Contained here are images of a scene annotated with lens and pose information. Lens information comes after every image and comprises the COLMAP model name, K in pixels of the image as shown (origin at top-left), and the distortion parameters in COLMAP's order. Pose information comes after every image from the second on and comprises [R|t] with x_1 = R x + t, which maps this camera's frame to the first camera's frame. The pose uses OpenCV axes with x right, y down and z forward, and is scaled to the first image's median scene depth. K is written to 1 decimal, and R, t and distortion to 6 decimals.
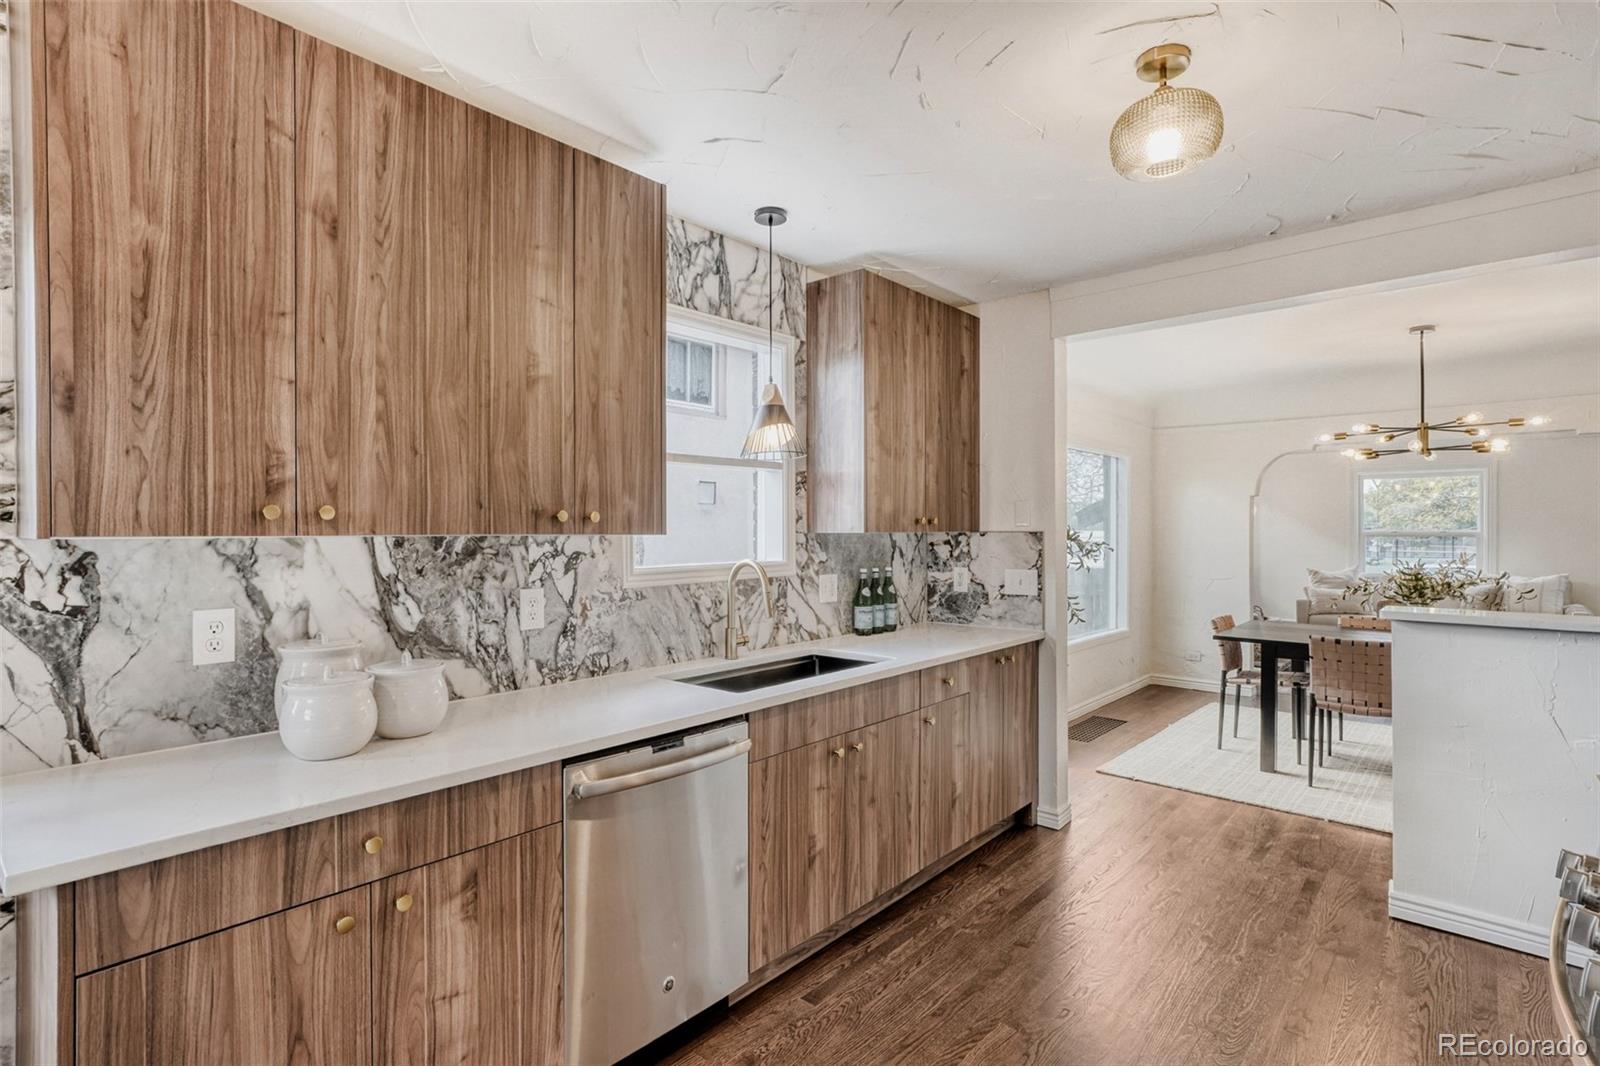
lens RADIAL K [[787.4, 0, 799.5], [0, 787.4, 537.5], [0, 0, 1]] dist [-0.001341, 0.000685]
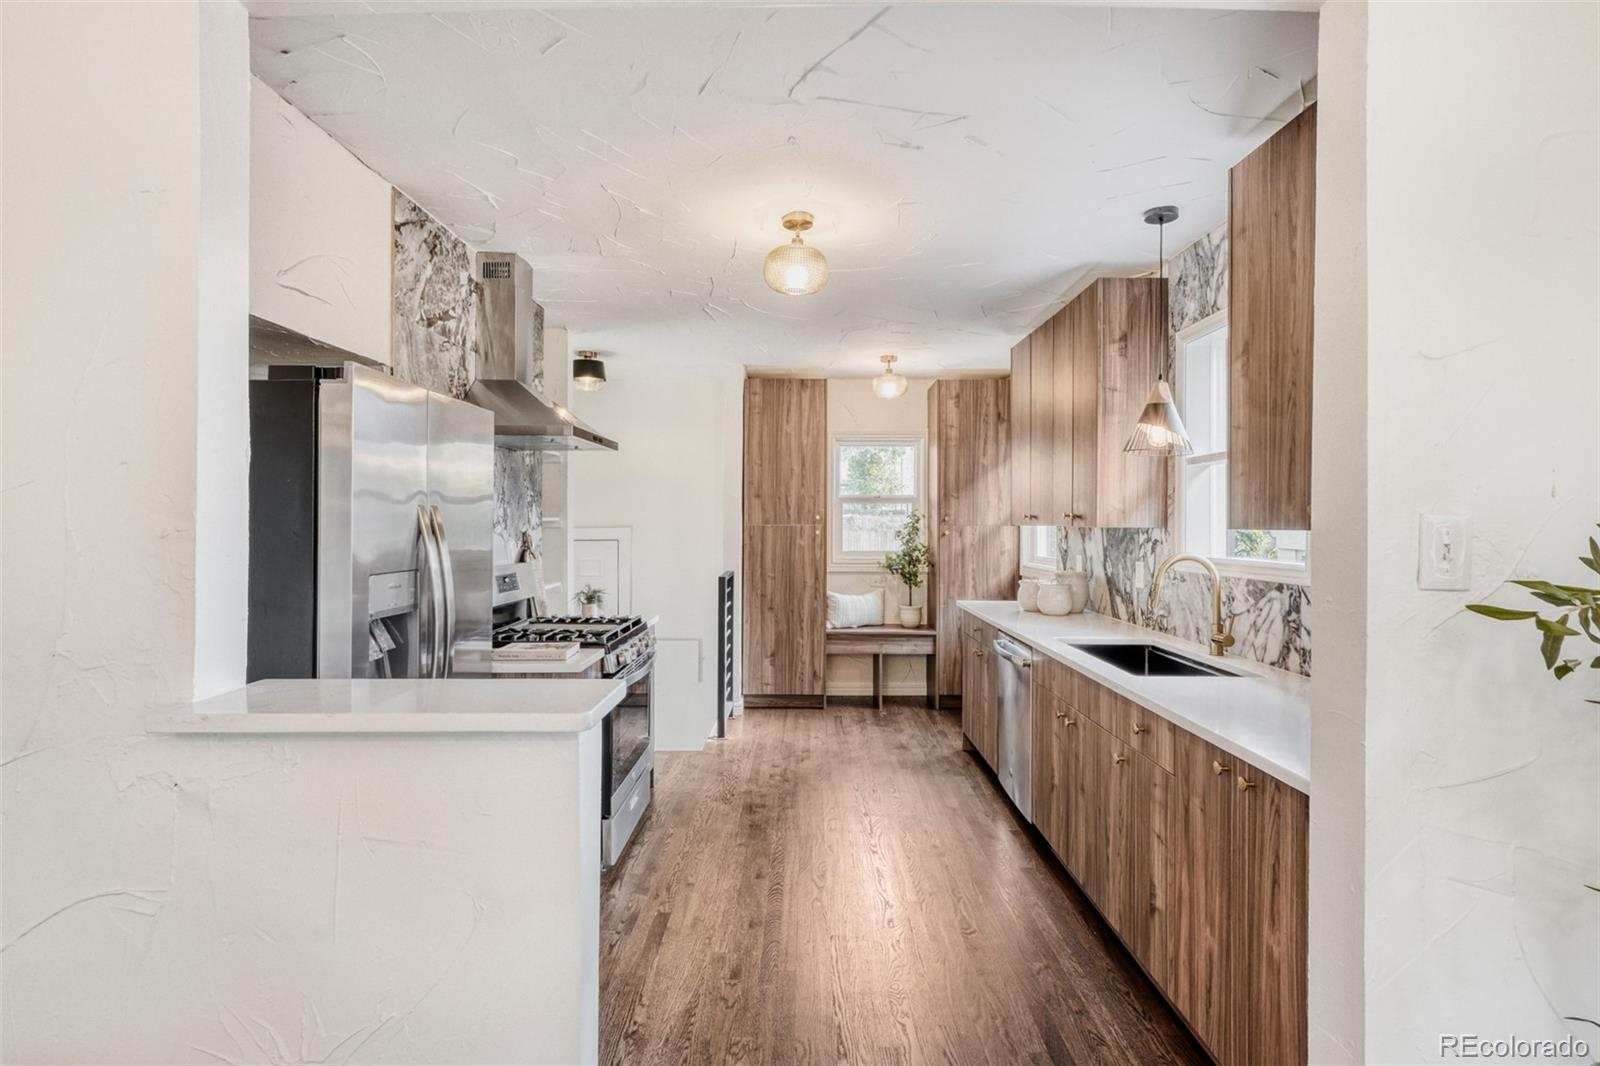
lens RADIAL K [[800.0, 0, 756.5], [0, 800.0, 553.3], [0, 0, 1]] dist [0.021470, 0.000195]
pose [[-0.788636, 0.024964, -0.614353, 1.065322], [-0.006501, 0.998781, 0.048931, -0.020362], [0.614826, 0.042583, -0.787513, 1.557898]]
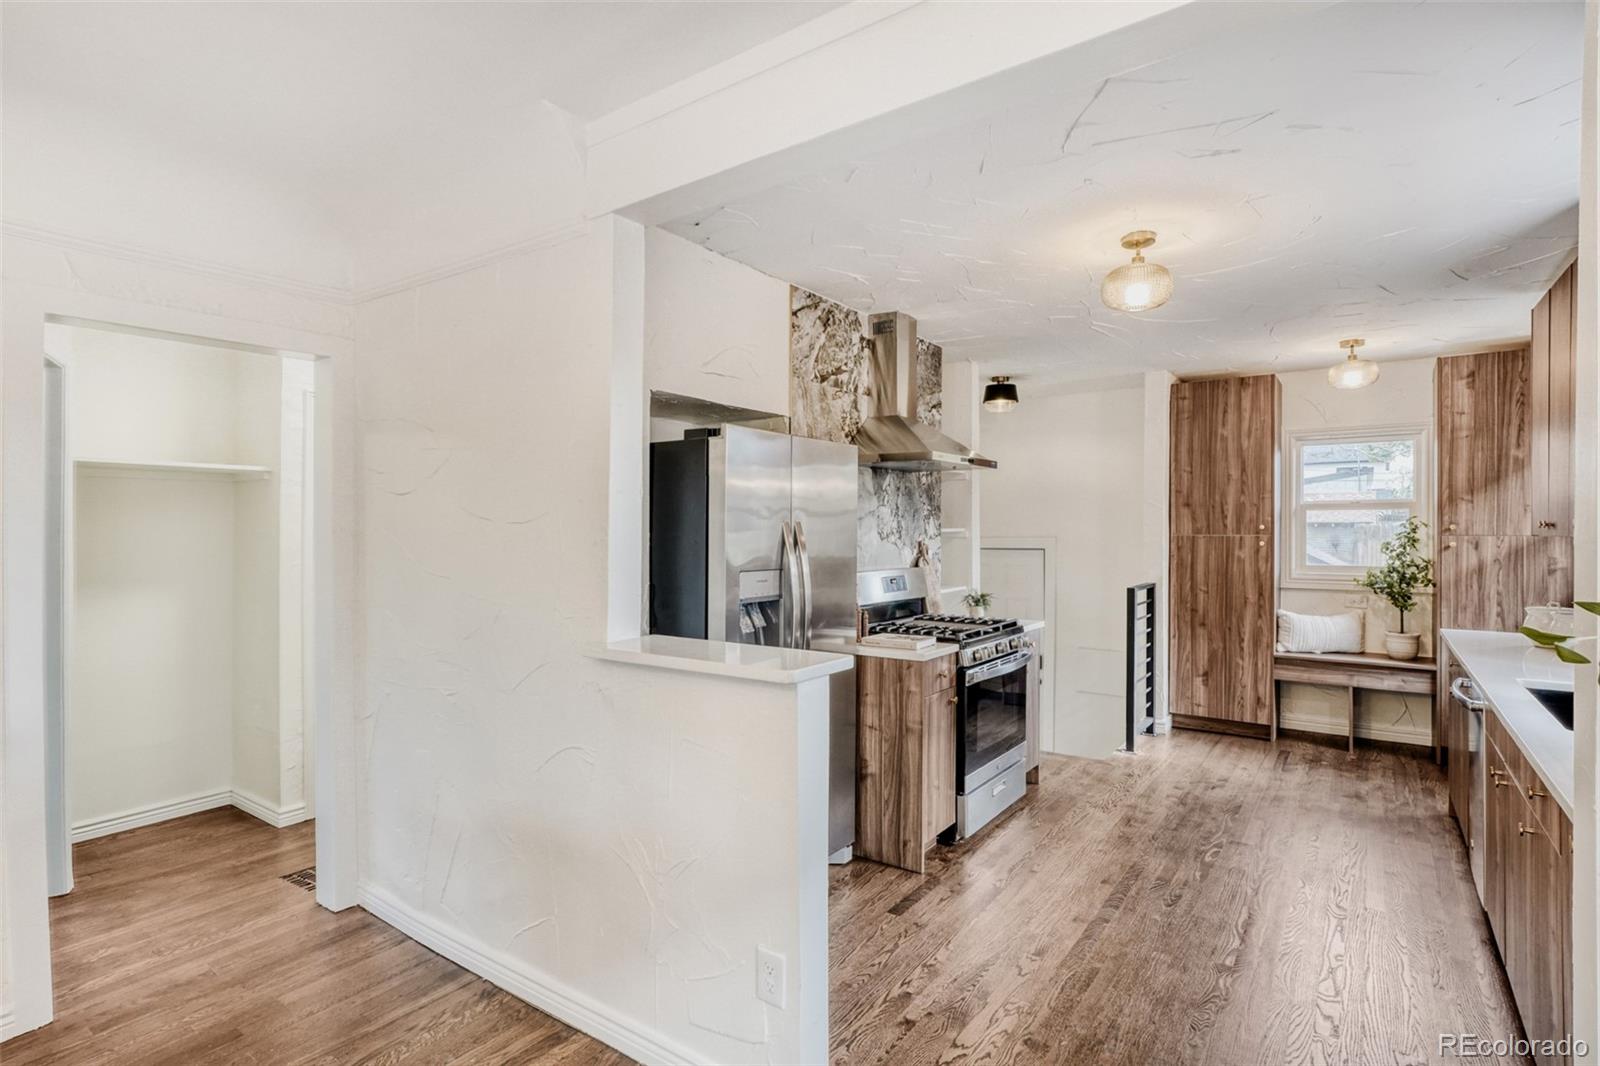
lens RADIAL K [[787.9, 0, 798.0], [0, 787.9, 537.9], [0, 0, 1]] dist [0.000080, 0.050630]
pose [[-0.995876, 0.003263, -0.090668, 0.906802], [0.001517, 0.999812, 0.019315, -0.025006], [0.090714, 0.019098, -0.995694, 1.787038]]
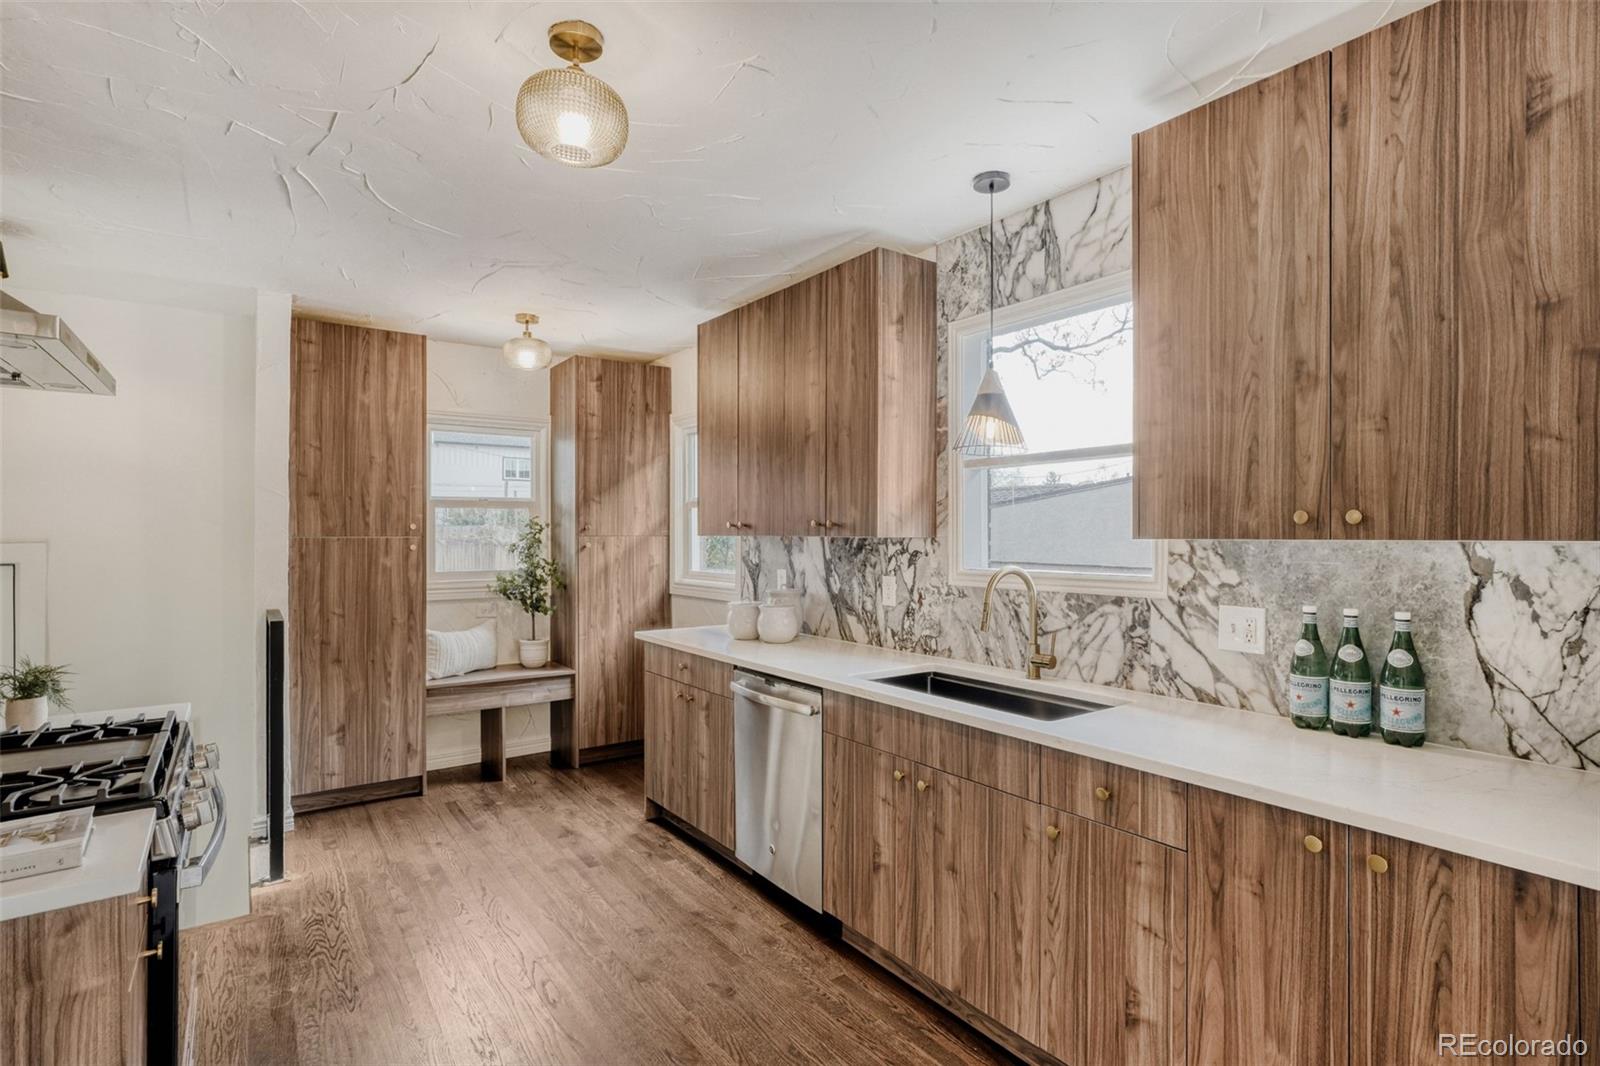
lens RADIAL K [[820.7, 0, 801.5], [0, 820.7, 531.4], [0, 0, 1]] dist [-0.006120, 0.000041]
pose [[-0.244711, 0.000730, -0.969596, 0.948937], [-0.008617, 0.999959, 0.002928, -0.013650], [0.969558, 0.009072, -0.244694, 1.054875]]
